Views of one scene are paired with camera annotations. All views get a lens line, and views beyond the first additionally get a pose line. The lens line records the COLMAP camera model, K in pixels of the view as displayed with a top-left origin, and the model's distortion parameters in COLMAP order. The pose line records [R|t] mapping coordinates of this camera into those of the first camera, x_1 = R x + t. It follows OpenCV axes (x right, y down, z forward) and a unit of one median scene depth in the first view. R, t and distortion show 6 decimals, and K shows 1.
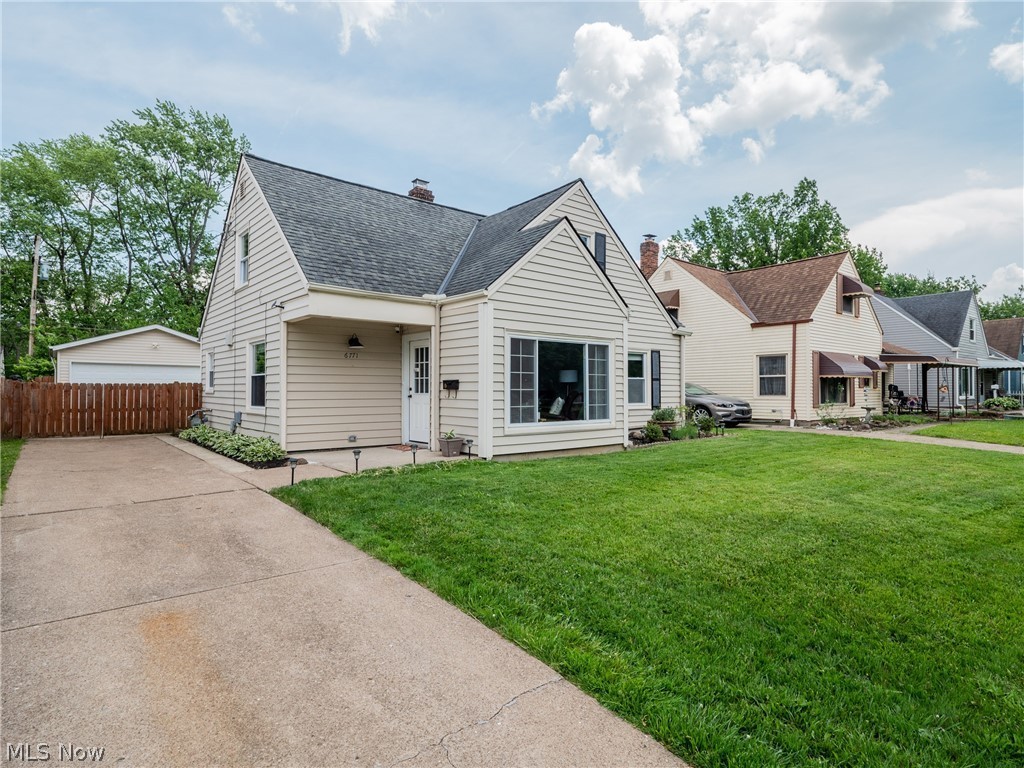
lens RADIAL K [[557.9, 0, 512.0], [0, 557.9, 384.0], [0, 0, 1]] dist [0.001537, 0.000109]
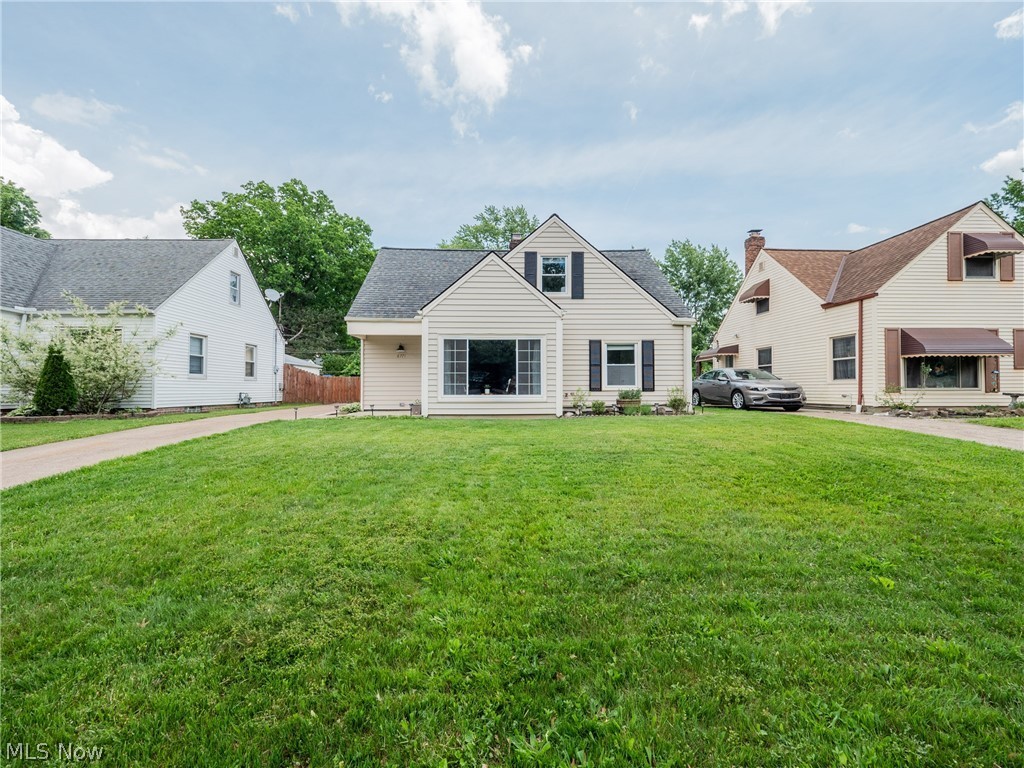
lens RADIAL K [[434.1, 0, 512.0], [0, 434.1, 384.0], [0, 0, 1]] dist [0.011766, -0.009172]
pose [[0.796142, -0.008049, -0.605056, 0.503613], [0.009681, 0.999953, -0.000564, 0.024861], [0.605032, -0.005409, 0.796182, 0.091424]]
